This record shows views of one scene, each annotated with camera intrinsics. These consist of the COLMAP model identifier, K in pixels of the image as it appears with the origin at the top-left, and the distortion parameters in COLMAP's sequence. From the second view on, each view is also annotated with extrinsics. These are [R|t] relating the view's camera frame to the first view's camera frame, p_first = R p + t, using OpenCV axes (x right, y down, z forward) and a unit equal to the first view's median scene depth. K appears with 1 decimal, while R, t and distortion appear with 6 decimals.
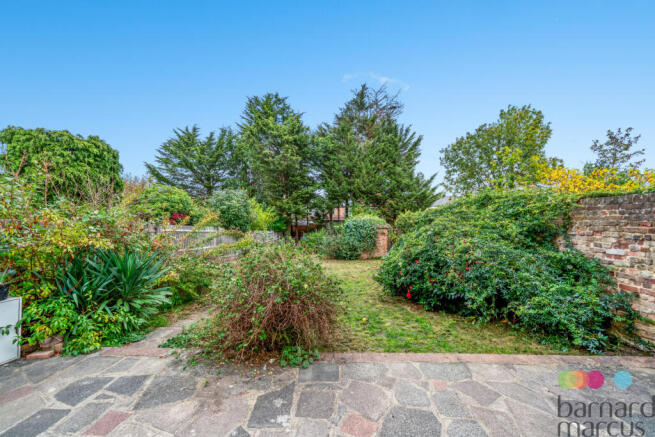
lens RADIAL K [[244.1, 0, 326.4], [0, 244.1, 221.1], [0, 0, 1]] dist [-0.003185, -0.000274]
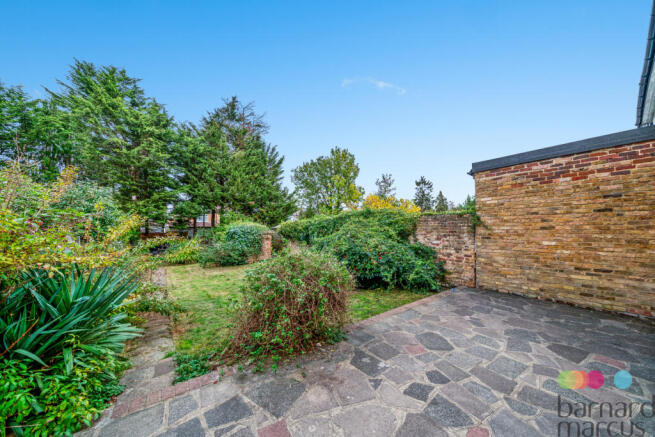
lens RADIAL K [[223.5, 0, 329.0], [0, 223.5, 221.0], [0, 0, 1]] dist [-0.007895, 0.000012]
pose [[0.782496, 0.015861, 0.622453, -0.131626], [0.002134, 0.999601, -0.028155, -0.000353], [-0.622652, 0.023359, 0.782150, 0.014944]]
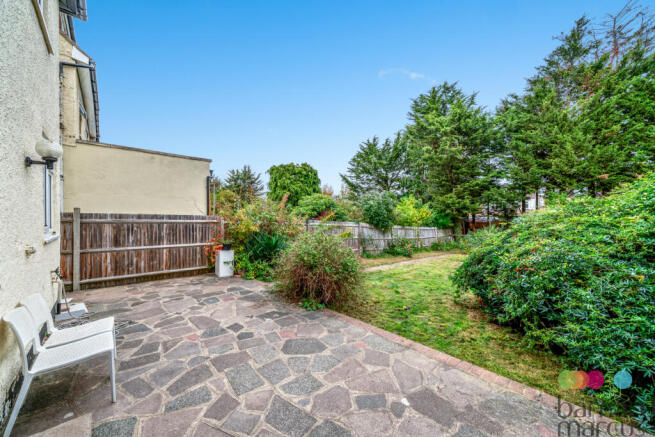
lens RADIAL K [[244.1, 0, 321.3], [0, 244.1, 216.6], [0, 0, 1]] dist [-0.003185, -0.000274]
pose [[0.692907, -0.005499, -0.721006, 0.158906], [0.003676, 0.999985, -0.004094, 0.000038], [0.721018, 0.000187, 0.692916, -0.004625]]
